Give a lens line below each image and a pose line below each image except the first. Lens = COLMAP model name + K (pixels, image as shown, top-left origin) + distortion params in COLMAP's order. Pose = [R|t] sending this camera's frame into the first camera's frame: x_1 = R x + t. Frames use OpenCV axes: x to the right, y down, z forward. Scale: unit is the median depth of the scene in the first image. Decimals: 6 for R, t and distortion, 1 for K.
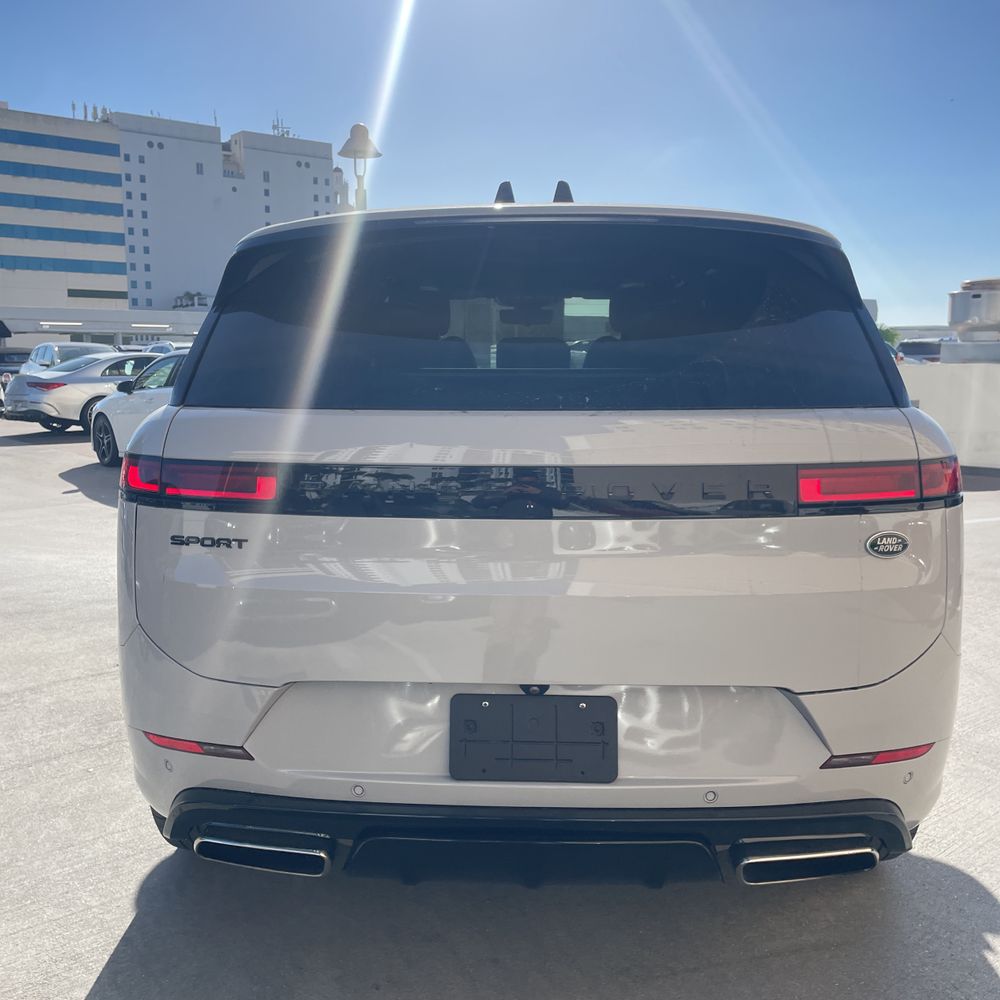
lens RADIAL K [[1016.0, 0, 495.4], [0, 1016.0, 491.7], [0, 0, 1]] dist [0.091282, -0.116305]
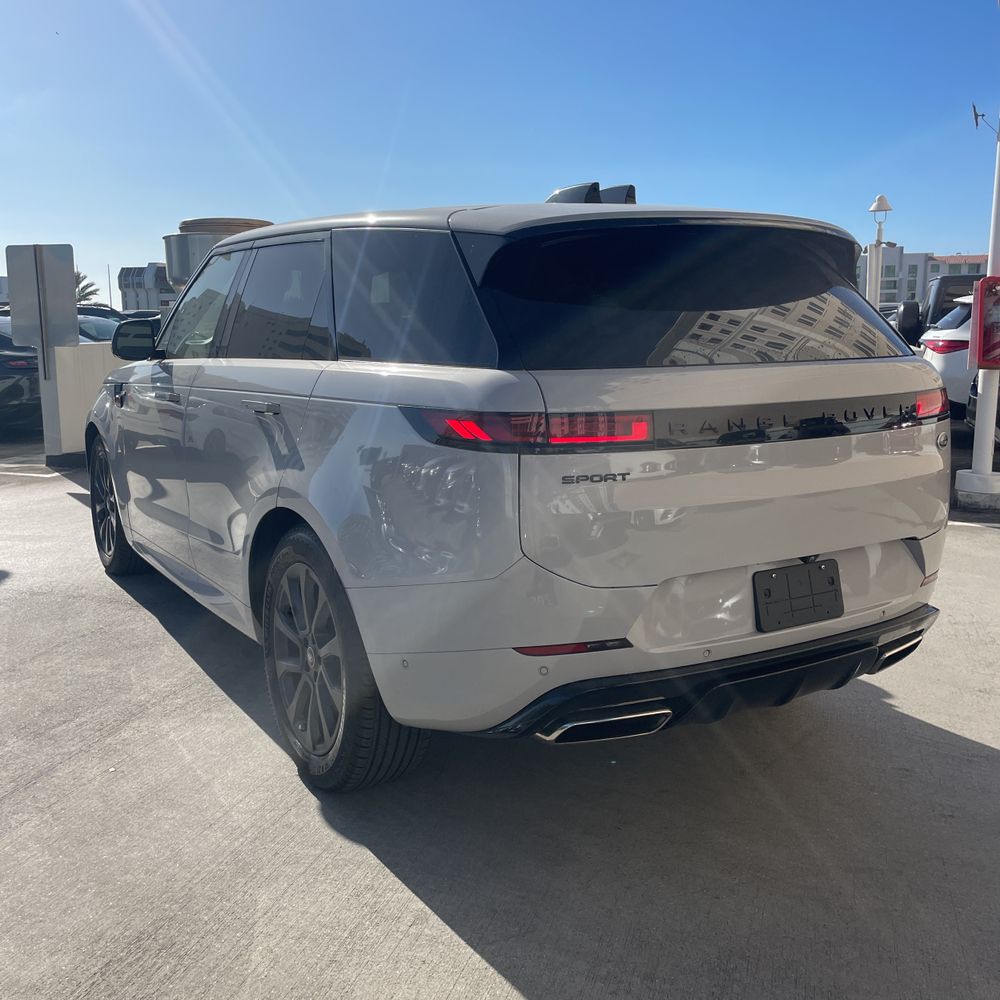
lens RADIAL K [[1013.9, 0, 513.3], [0, 1013.9, 495.7], [0, 0, 1]] dist [0.079045, -0.100977]
pose [[0.842532, -0.094274, 0.530332, -0.706544], [0.077228, 0.995535, 0.054279, -0.003226], [-0.533081, -0.004776, 0.846051, 0.006317]]
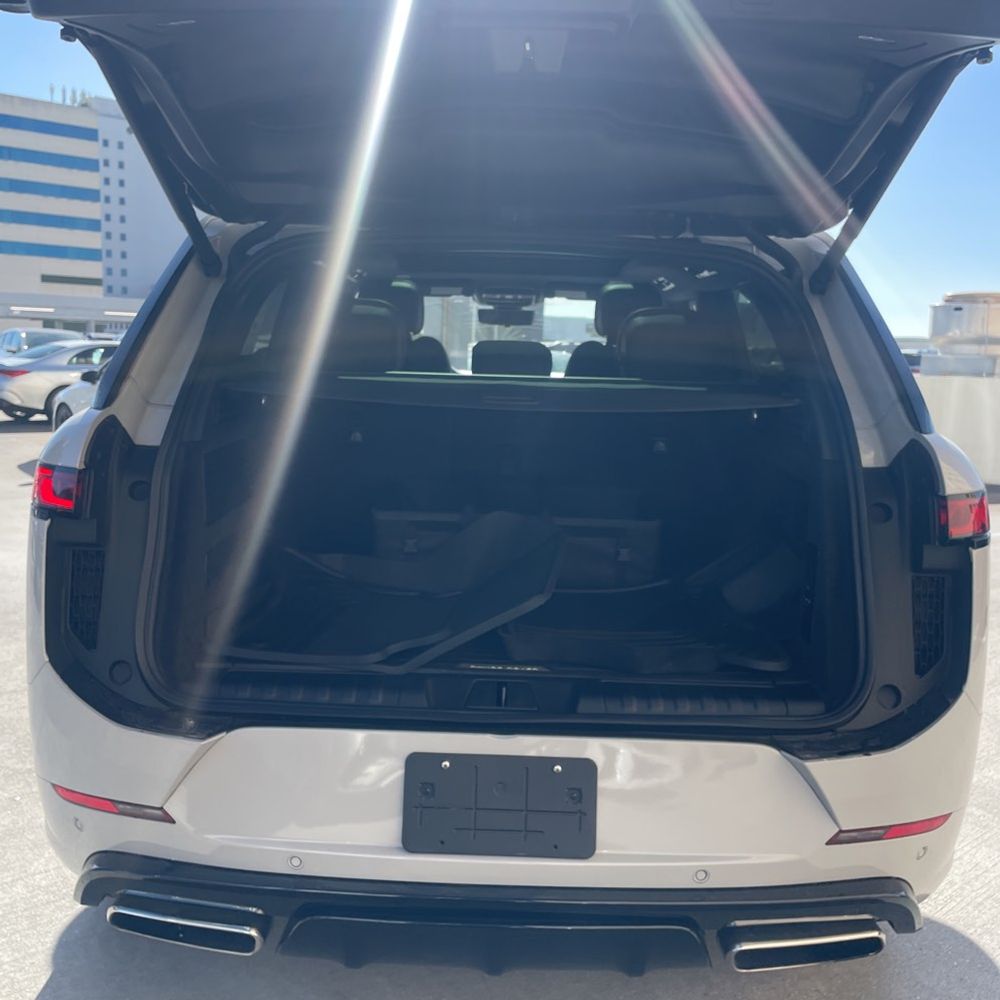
lens RADIAL K [[1016.0, 0, 495.4], [0, 1016.0, 491.7], [0, 0, 1]] dist [0.091282, -0.116305]
pose [[0.999399, 0.024995, 0.024034, 0.004062], [-0.025025, 0.999686, 0.000959, -0.017175], [-0.024003, -0.001560, 0.999711, 0.089161]]
